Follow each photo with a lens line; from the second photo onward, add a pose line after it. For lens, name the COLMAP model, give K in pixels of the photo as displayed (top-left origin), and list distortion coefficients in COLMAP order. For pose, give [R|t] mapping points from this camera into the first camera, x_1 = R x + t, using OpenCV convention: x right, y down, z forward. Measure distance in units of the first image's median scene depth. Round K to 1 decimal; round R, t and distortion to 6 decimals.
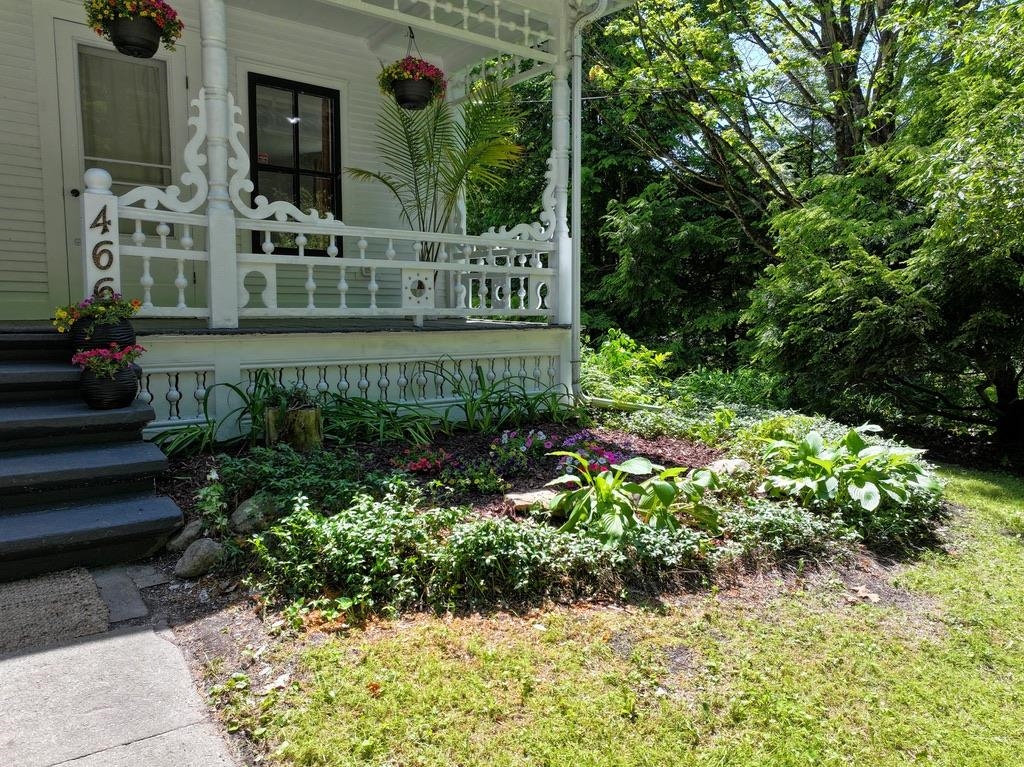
lens RADIAL K [[716.2, 0, 512.8], [0, 716.2, 380.3], [0, 0, 1]] dist [0.001571, 0.010381]
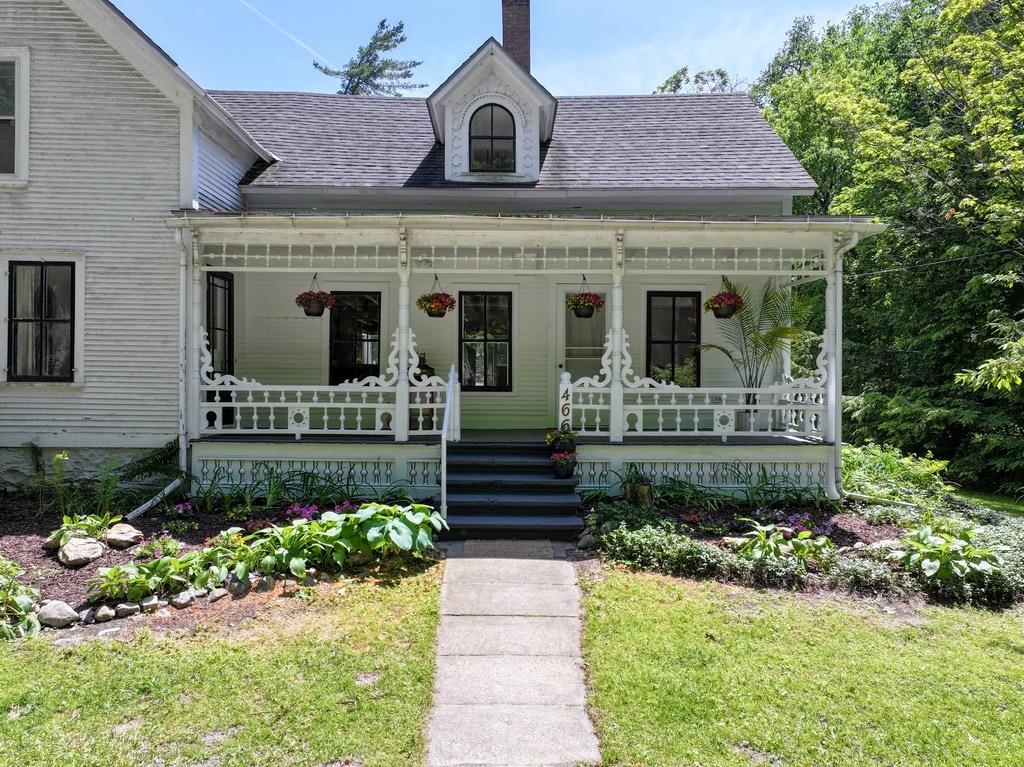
lens RADIAL K [[716.2, 0, 512.3], [0, 716.2, 381.6], [0, 0, 1]] dist [0.001571, 0.010381]
pose [[0.806839, 0.005100, -0.590749, 0.606474], [-0.056563, 0.996036, -0.068653, -0.092959], [0.588057, 0.088807, 0.803929, -0.894669]]
